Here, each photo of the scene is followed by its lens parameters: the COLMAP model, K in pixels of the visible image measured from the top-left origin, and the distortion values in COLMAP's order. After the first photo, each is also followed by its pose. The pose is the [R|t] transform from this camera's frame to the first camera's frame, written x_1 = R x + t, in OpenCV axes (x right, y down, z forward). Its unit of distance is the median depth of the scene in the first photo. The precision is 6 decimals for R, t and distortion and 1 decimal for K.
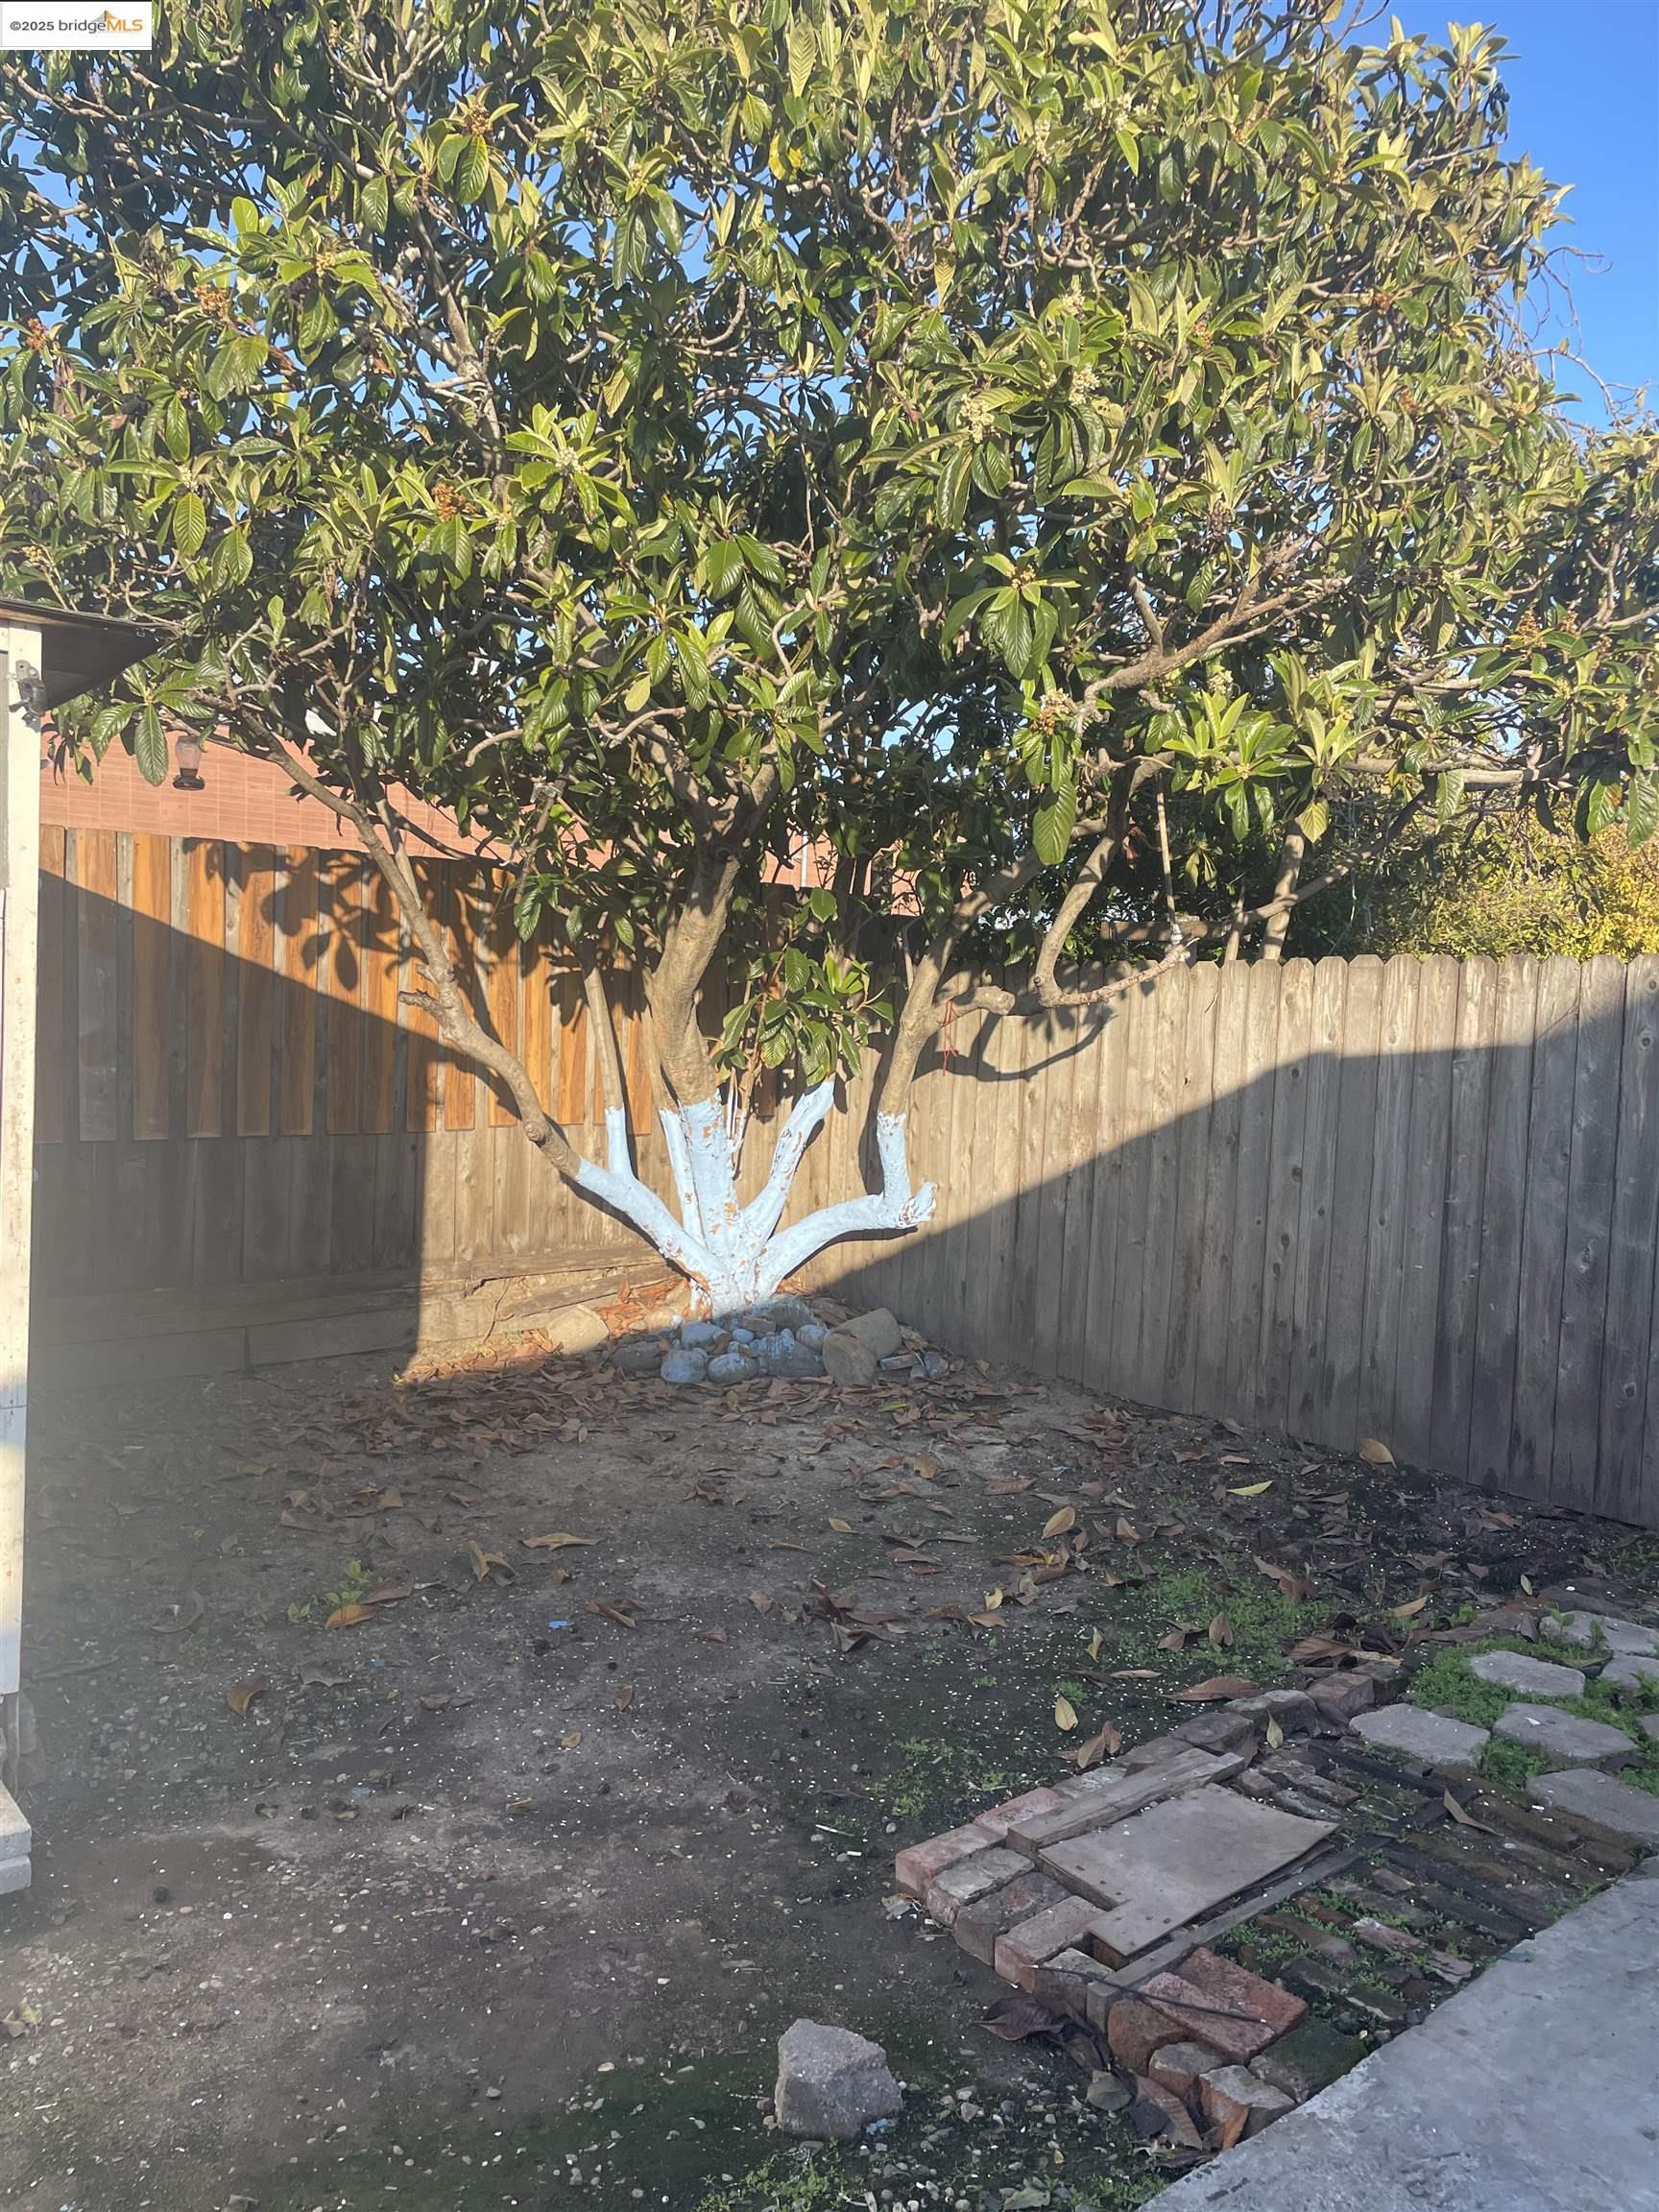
lens RADIAL K [[1676.7, 0, 830.0], [0, 1676.7, 1120.8], [0, 0, 1]] dist [0.078646, -0.101811]
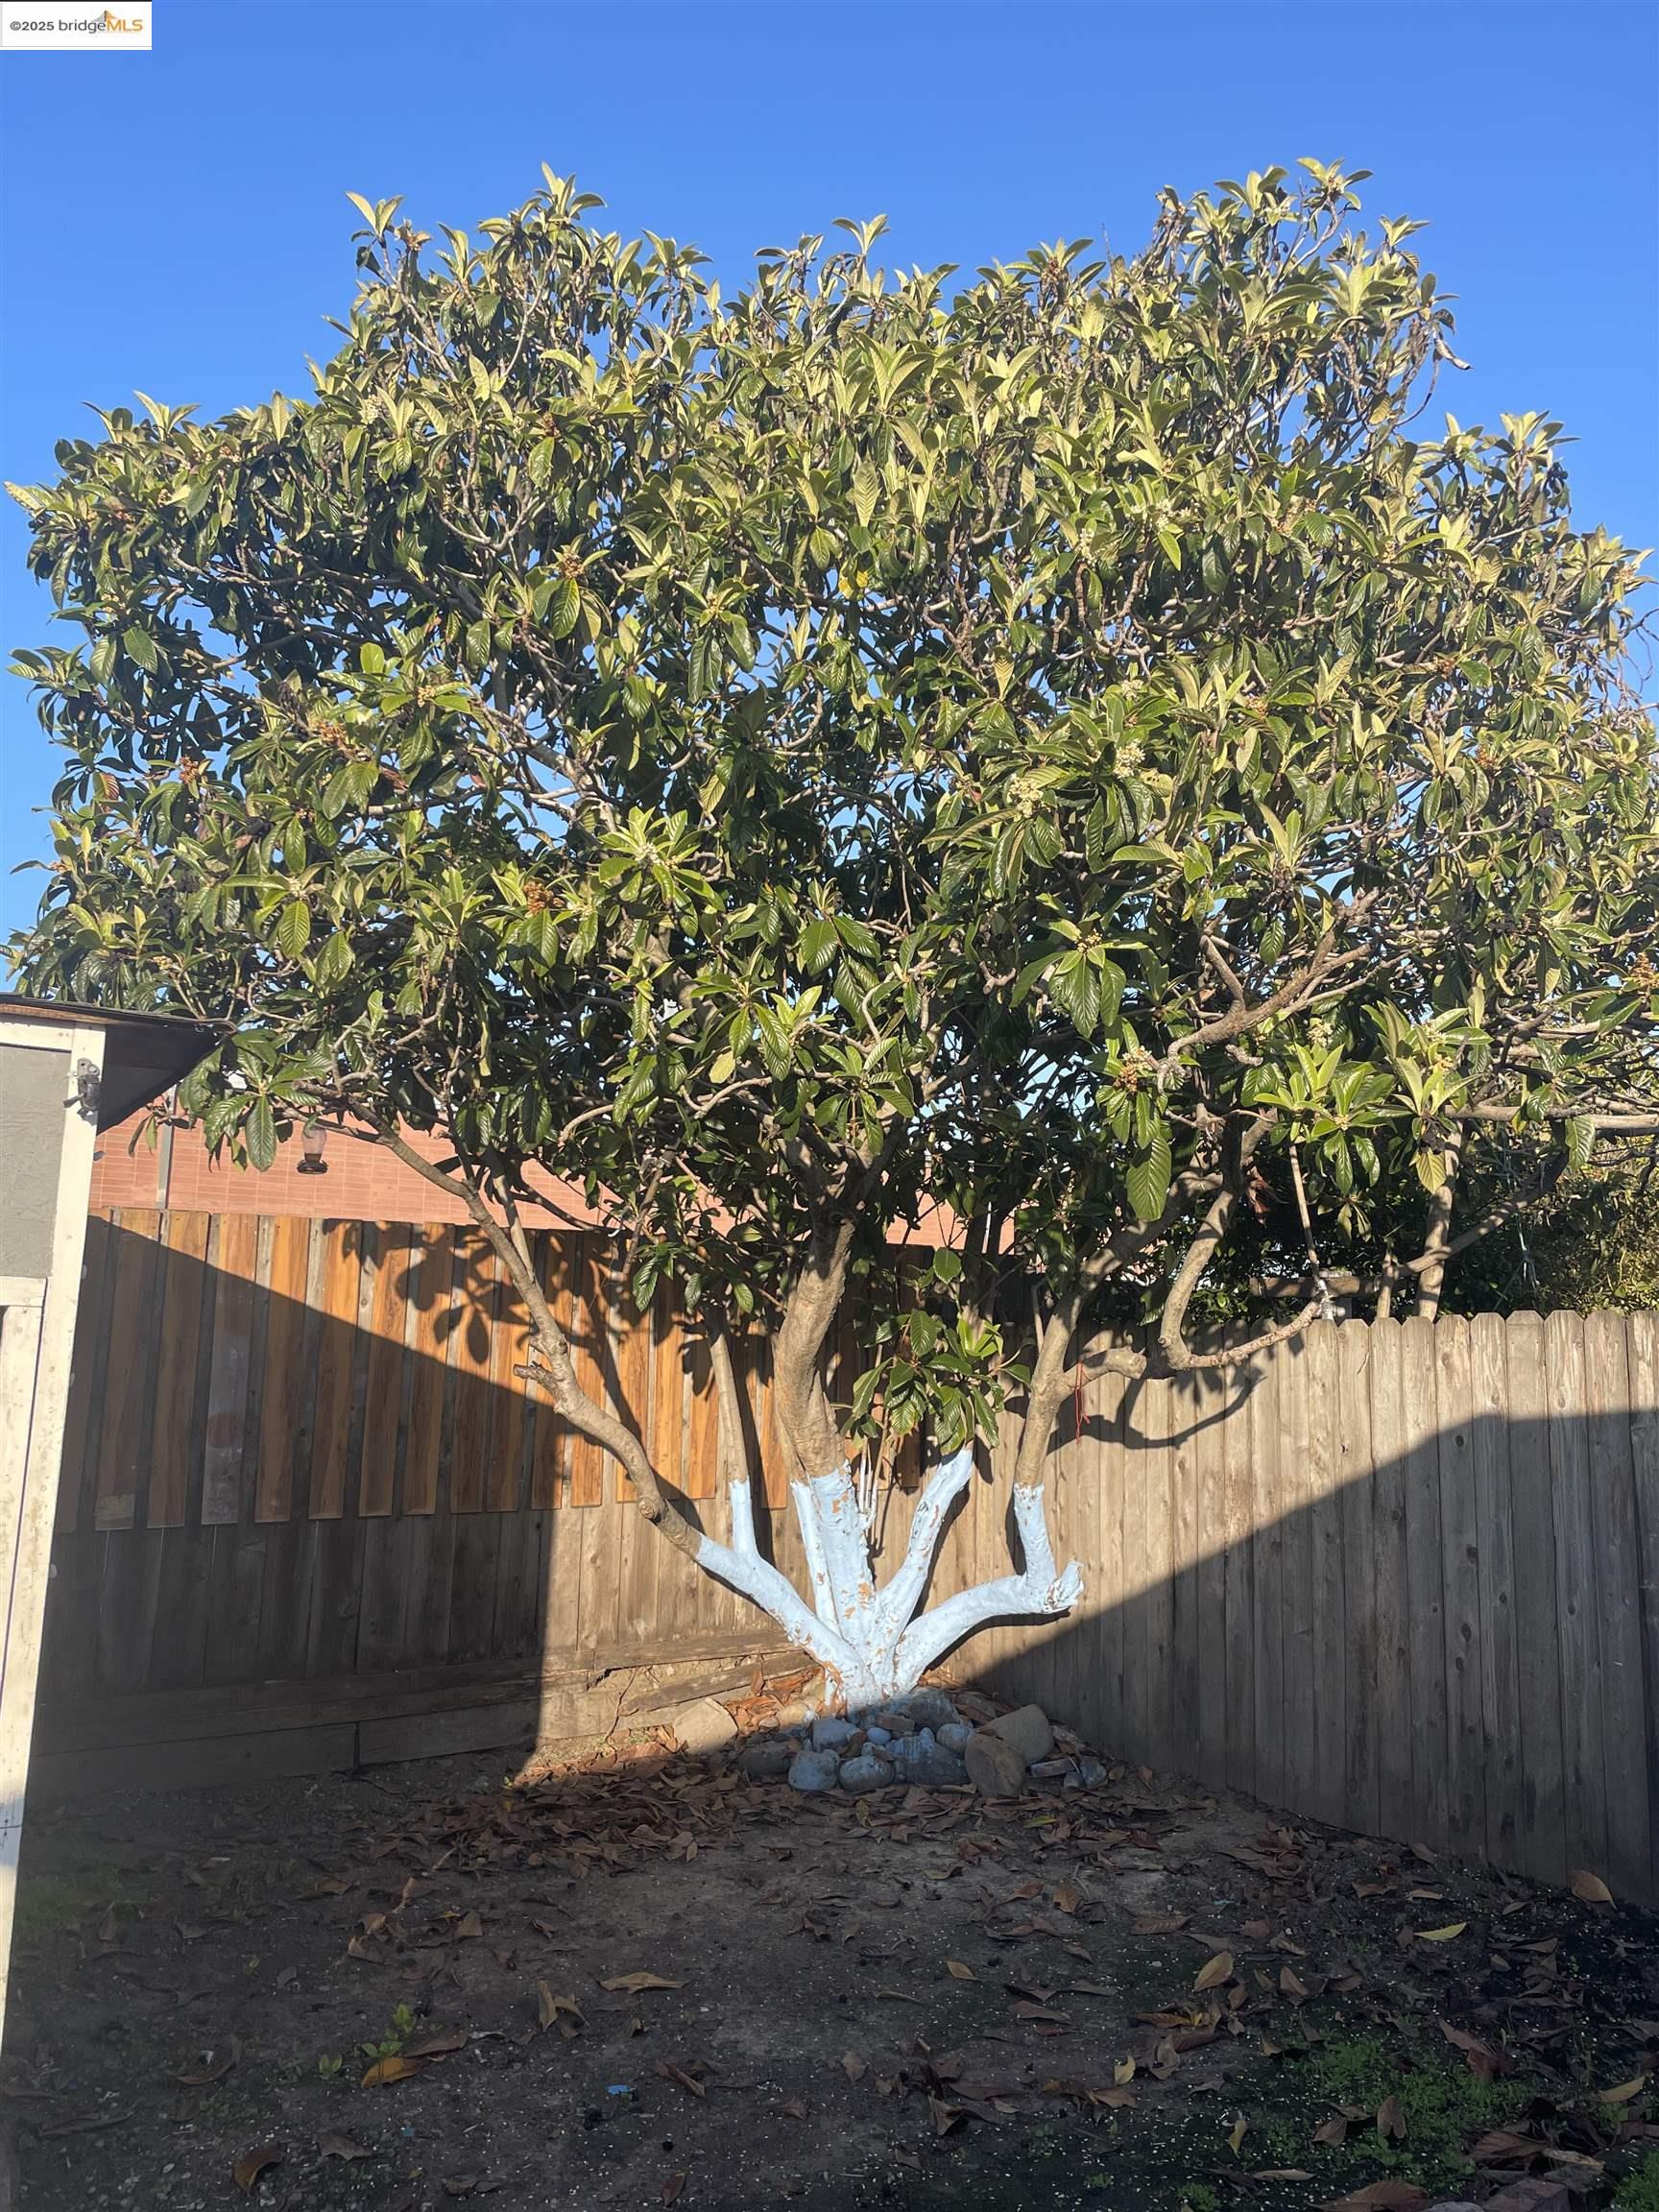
lens RADIAL K [[1676.7, 0, 847.2], [0, 1676.7, 1111.3], [0, 0, 1]] dist [0.078646, -0.101811]
pose [[0.993422, -0.032683, -0.109745, 0.067090], [0.008119, 0.976095, -0.217191, -0.007063], [0.114220, 0.214872, 0.969940, 0.035482]]
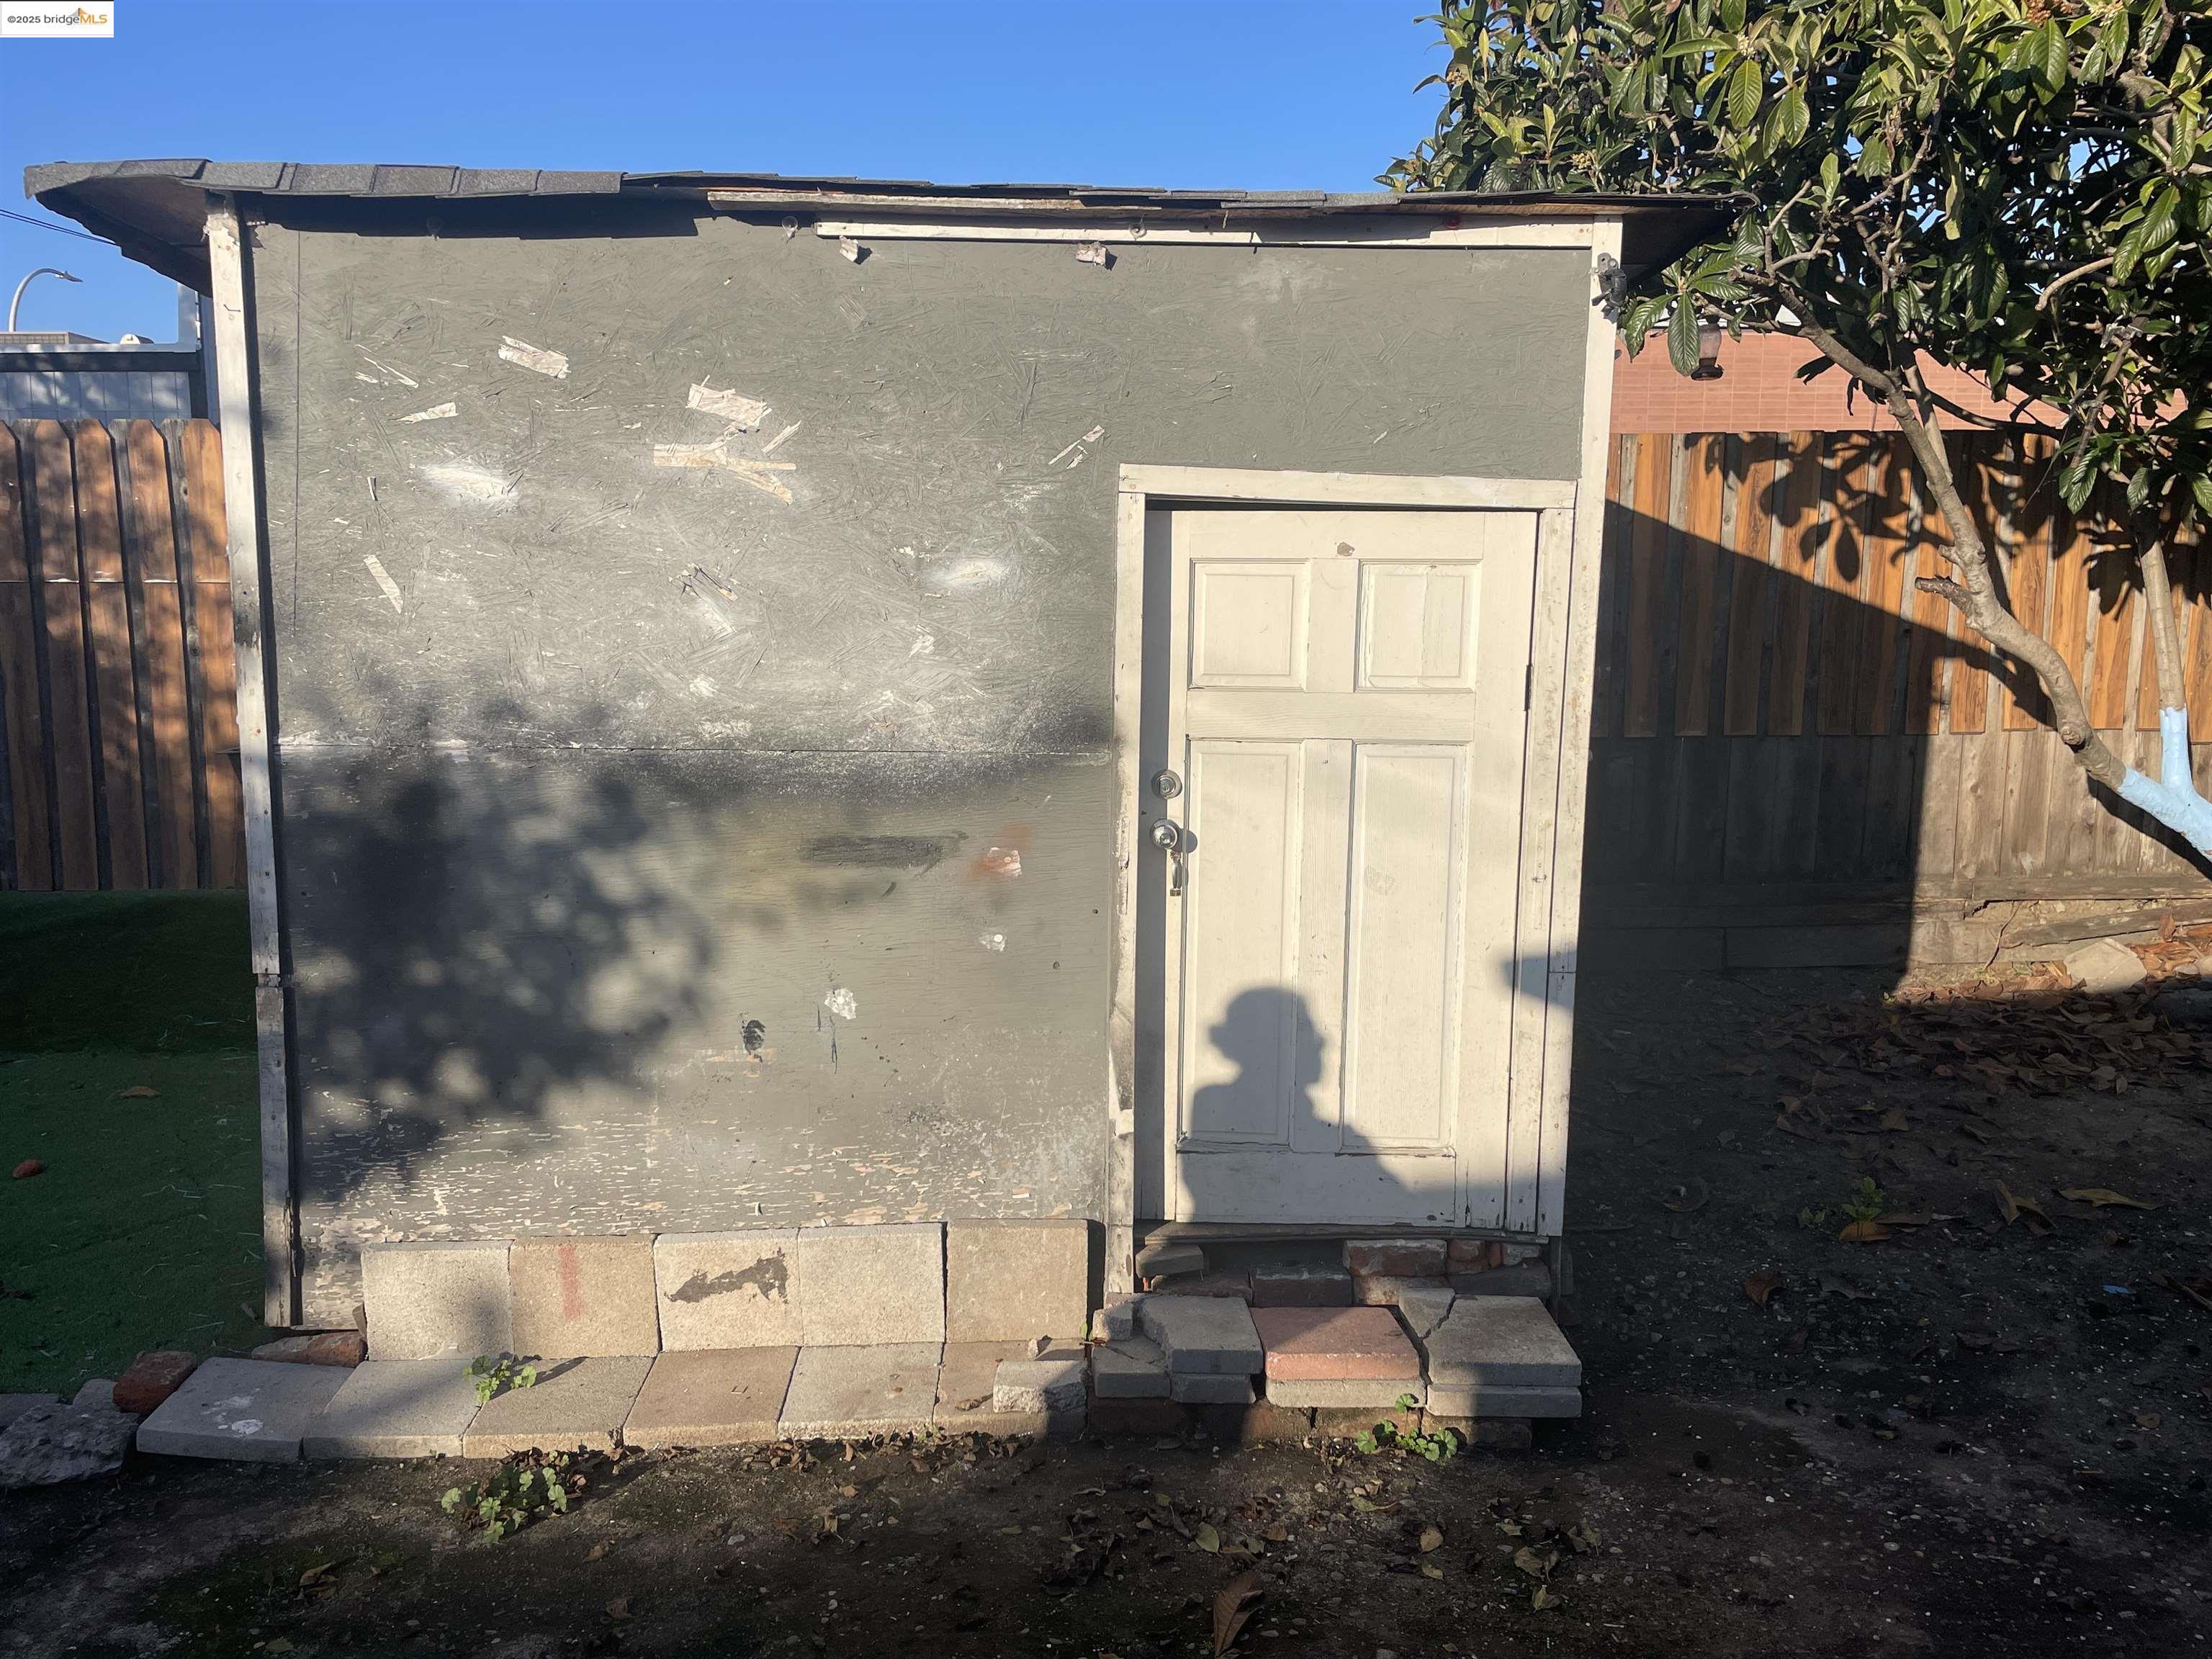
lens RADIAL K [[1676.7, 0, 1110.6], [0, 1676.7, 829.7], [0, 0, 1]] dist [0.078646, -0.101811]
pose [[0.795062, 0.049652, -0.604493, -0.048895], [-0.015502, 0.997982, 0.061582, 0.012366], [0.606330, -0.039591, 0.794227, -0.007433]]
